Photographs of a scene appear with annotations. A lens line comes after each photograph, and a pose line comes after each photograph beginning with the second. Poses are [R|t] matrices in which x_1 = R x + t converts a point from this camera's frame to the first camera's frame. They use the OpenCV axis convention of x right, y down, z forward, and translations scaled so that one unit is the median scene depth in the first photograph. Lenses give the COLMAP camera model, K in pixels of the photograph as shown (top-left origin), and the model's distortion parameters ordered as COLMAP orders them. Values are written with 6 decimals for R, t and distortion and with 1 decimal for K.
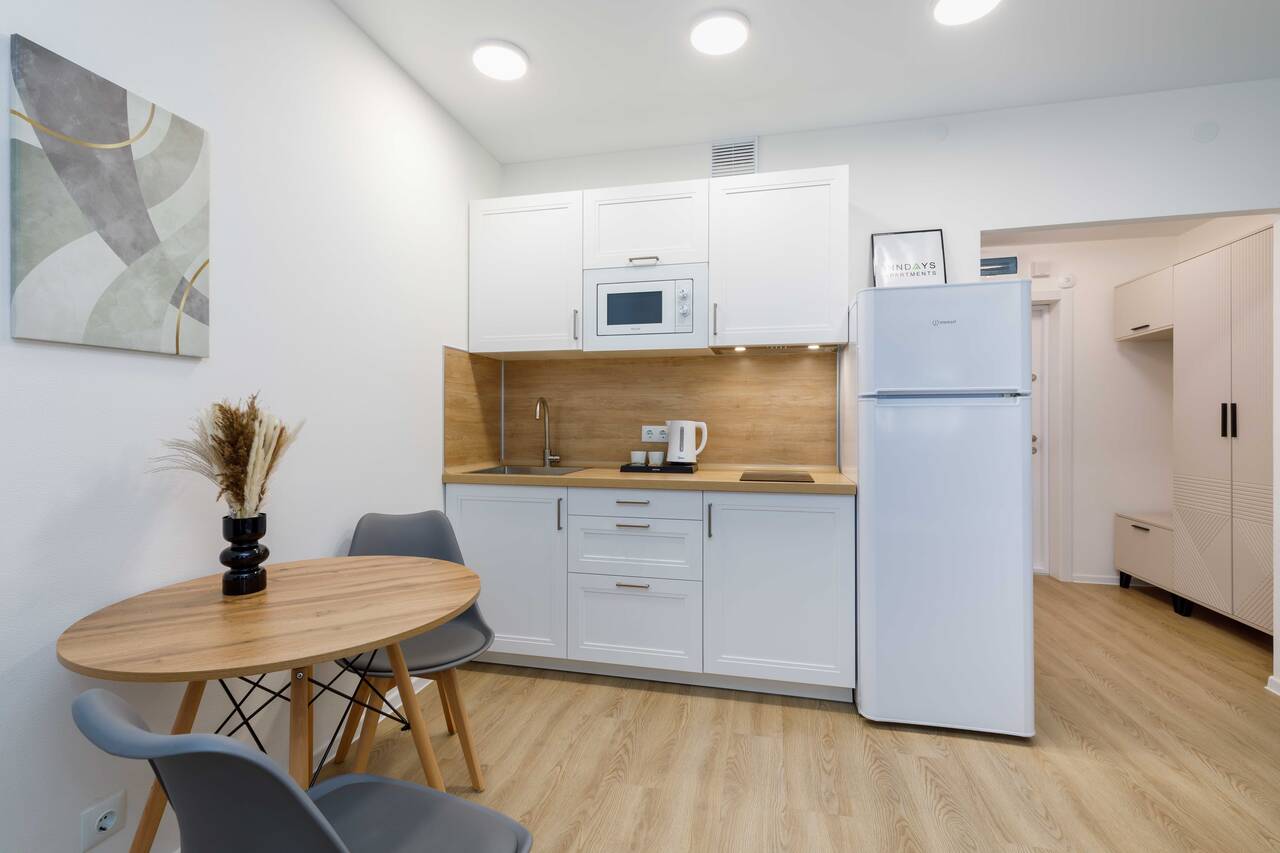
lens RADIAL K [[570.4, 0, 636.2], [0, 570.4, 423.3], [0, 0, 1]] dist [0.000399, 0.000210]
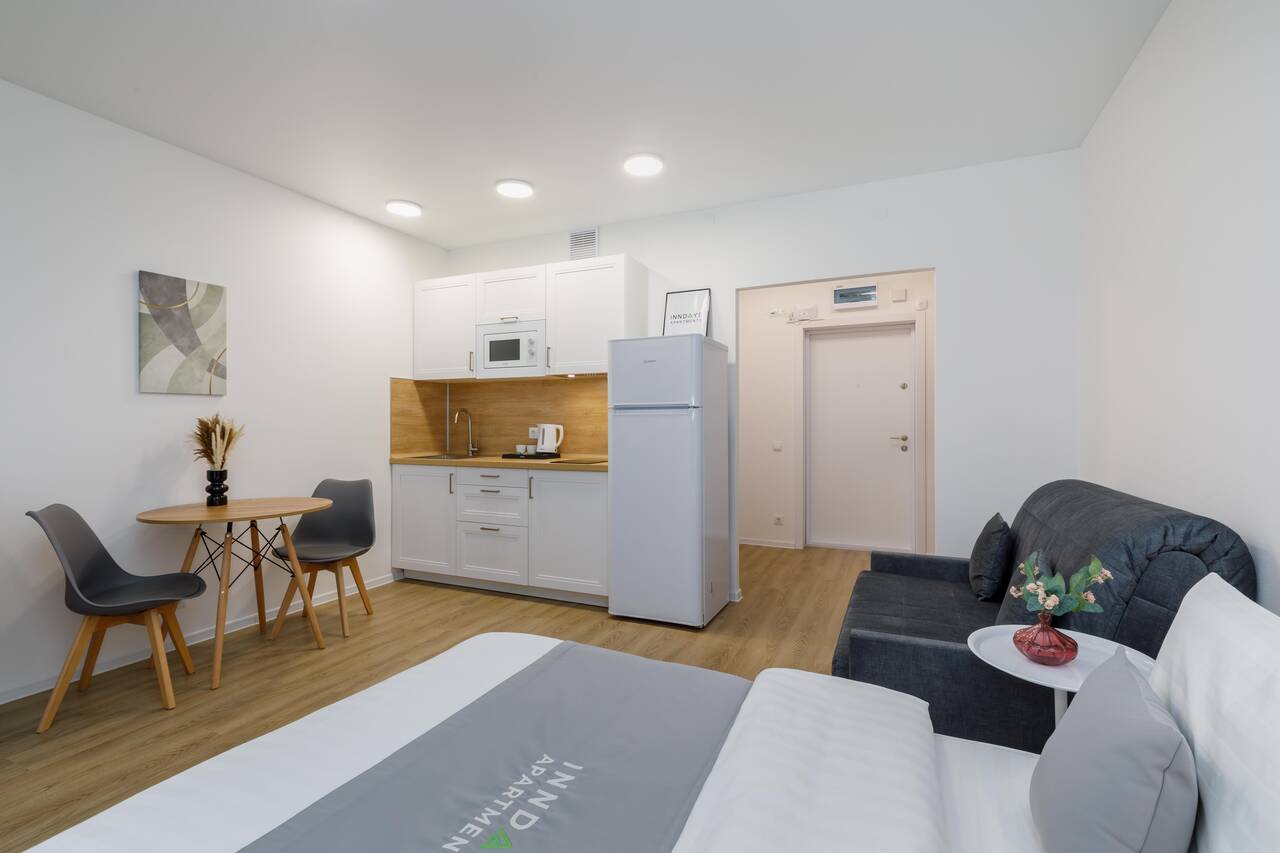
lens RADIAL K [[578.6, 0, 638.4], [0, 578.6, 424.4], [0, 0, 1]] dist [0.000568, -0.000083]
pose [[0.981675, -0.002158, -0.190553, 0.696693], [0.001894, 0.999997, -0.001570, -0.000972], [0.190556, 0.001180, 0.981676, -0.485811]]
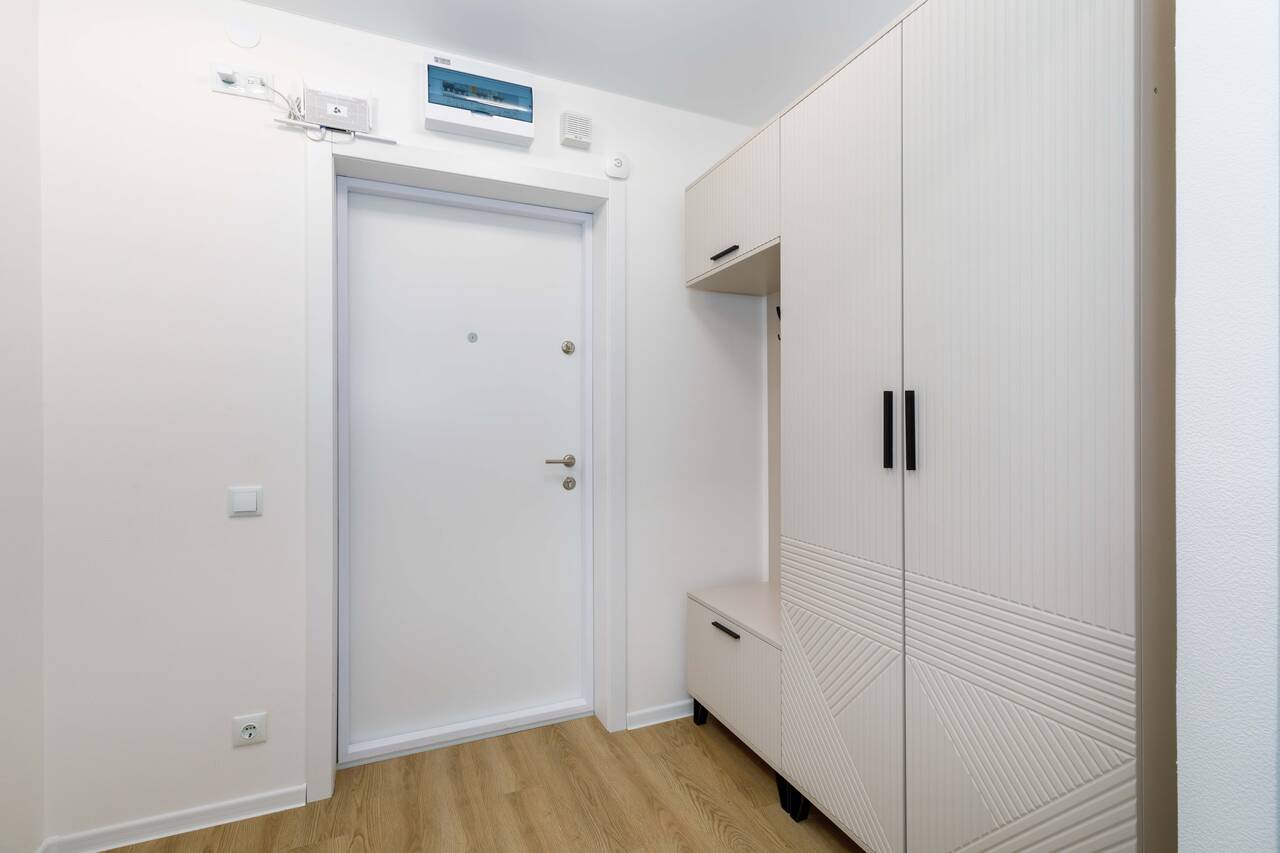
lens RADIAL K [[578.6, 0, 638.4], [0, 578.6, 424.4], [0, 0, 1]] dist [0.000568, -0.000083]
pose [[0.804373, 0.000749, 0.594125, 0.762924], [0.001569, 0.999993, -0.003385, -0.010780], [-0.594123, 0.003655, 0.804366, 0.939344]]
